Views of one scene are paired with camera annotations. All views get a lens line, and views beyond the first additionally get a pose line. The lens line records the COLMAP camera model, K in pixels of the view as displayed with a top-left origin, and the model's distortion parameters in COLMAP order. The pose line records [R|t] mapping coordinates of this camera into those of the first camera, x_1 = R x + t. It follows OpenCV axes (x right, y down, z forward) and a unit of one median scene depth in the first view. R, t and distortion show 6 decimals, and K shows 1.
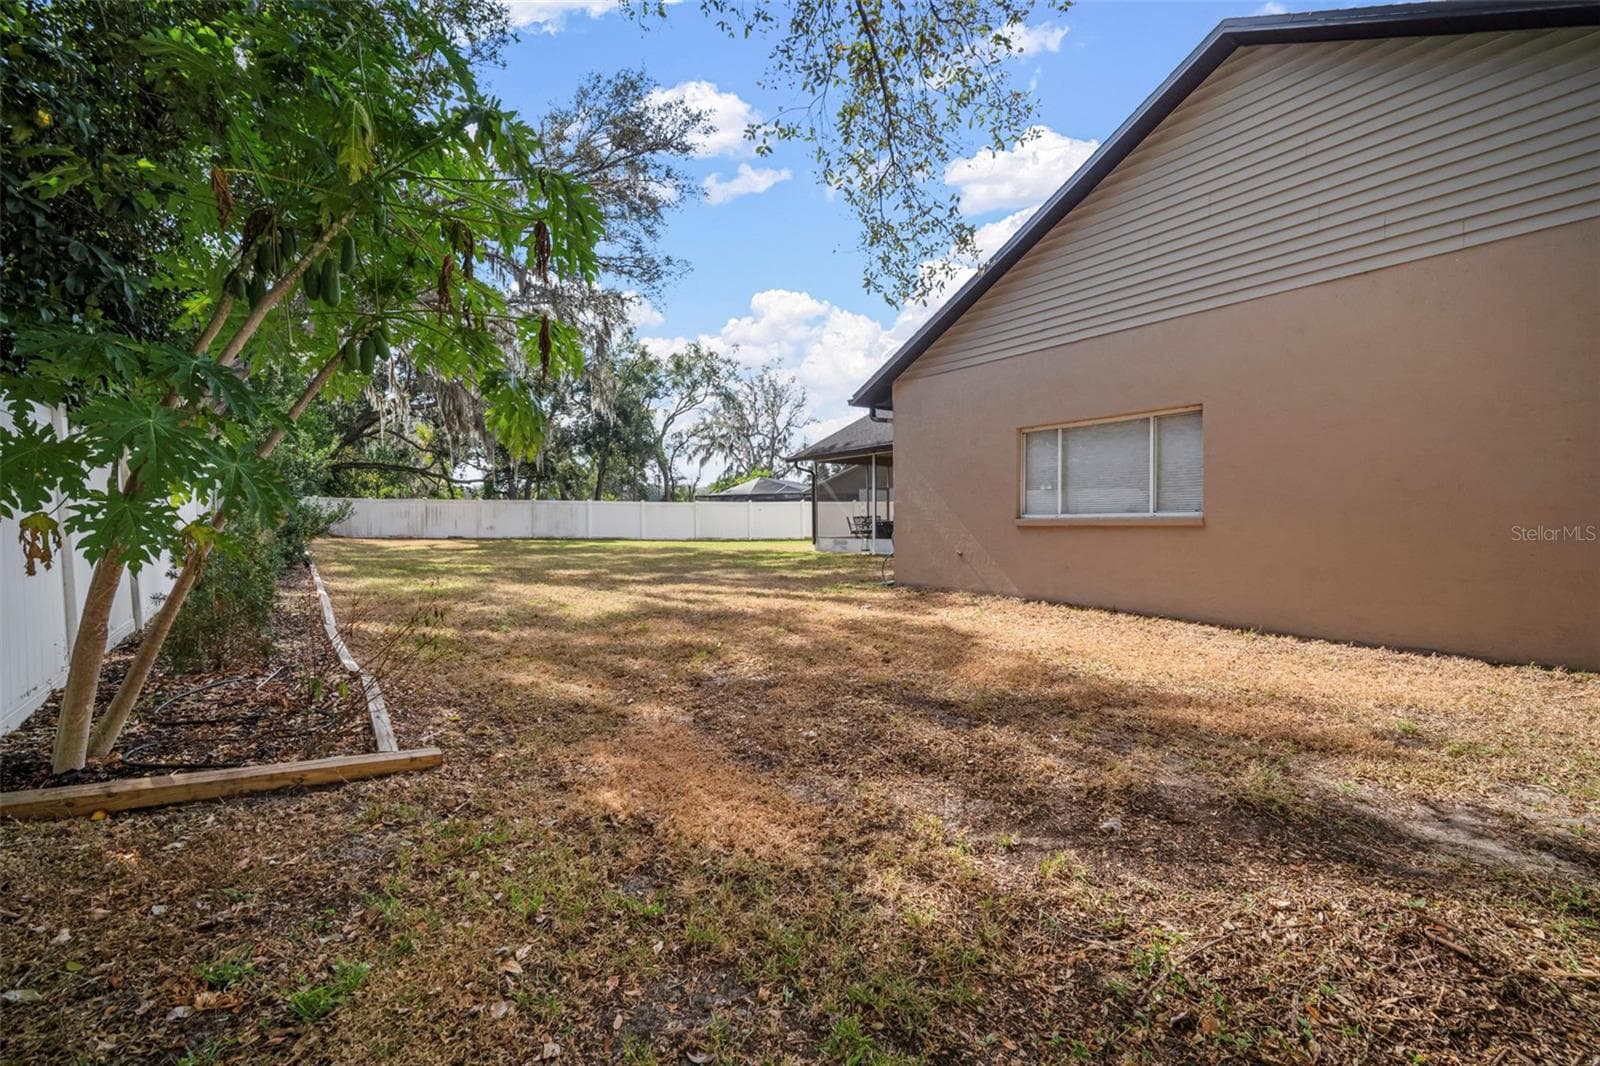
lens RADIAL K [[723.2, 0, 798.4], [0, 723.2, 538.3], [0, 0, 1]] dist [-0.001684, -0.000180]
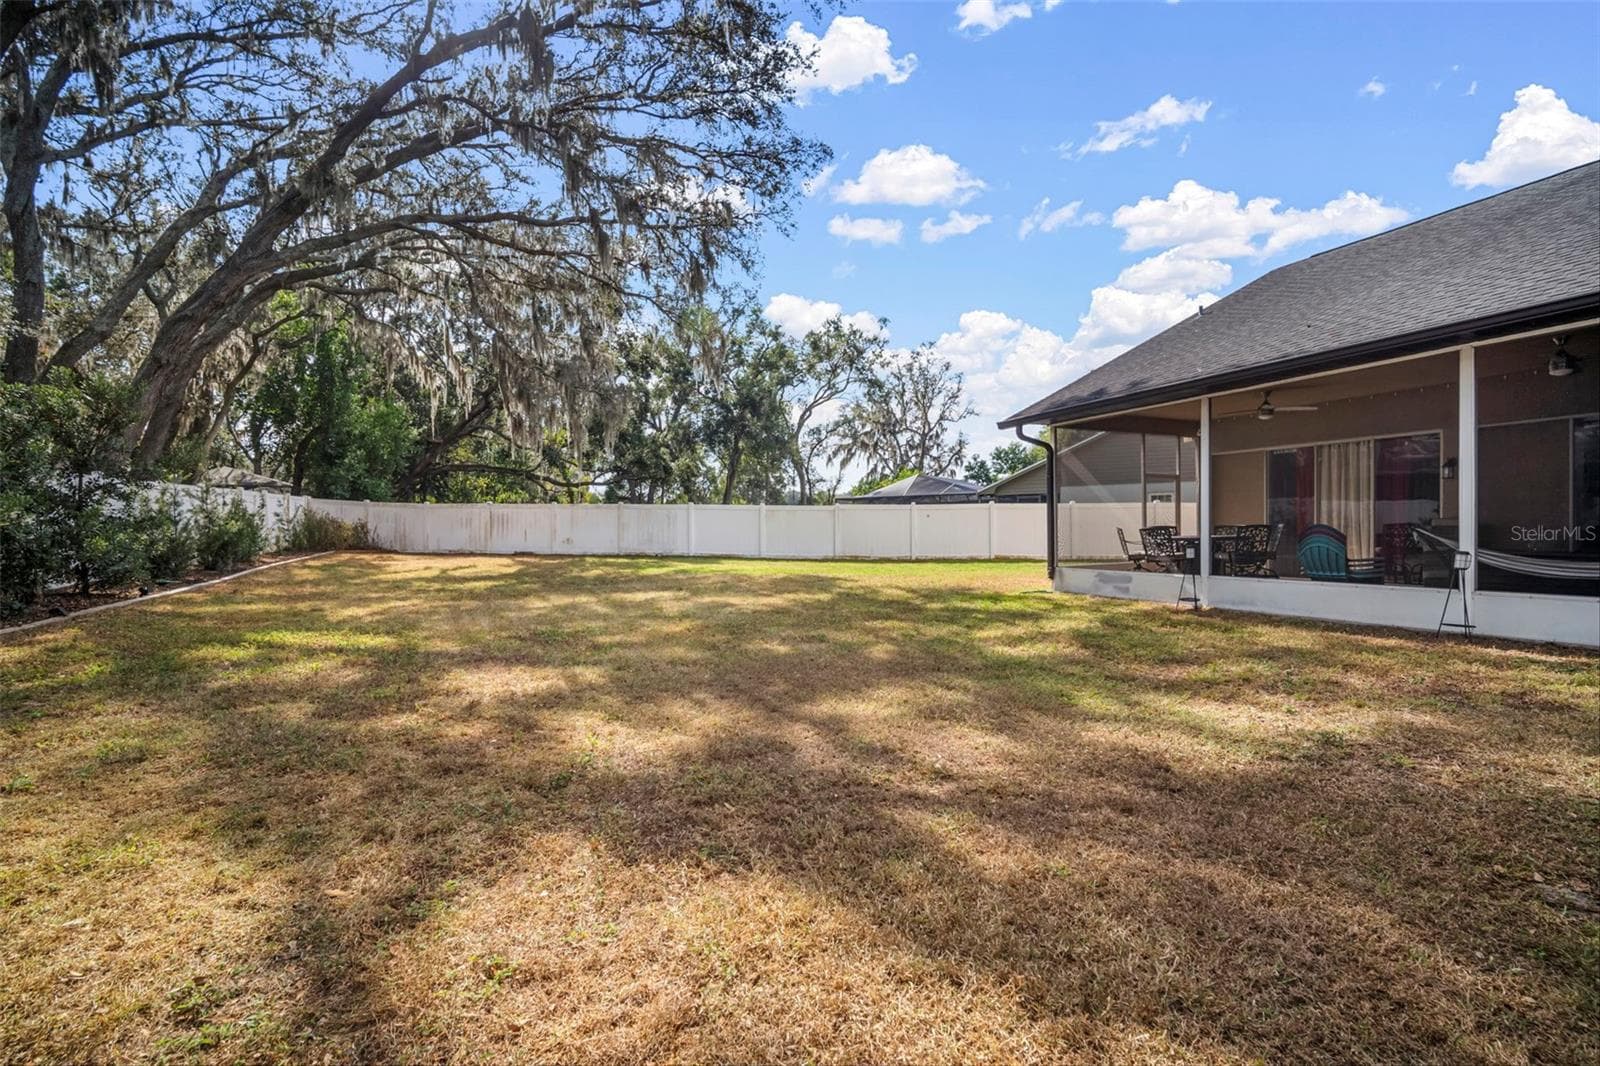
lens RADIAL K [[723.2, 0, 798.4], [0, 723.2, 538.3], [0, 0, 1]] dist [-0.001684, -0.000180]
pose [[0.981458, 0.003570, -0.191646, -0.020295], [-0.005347, 0.999947, -0.008757, -0.005575], [0.191605, 0.009619, 0.981425, 0.147062]]
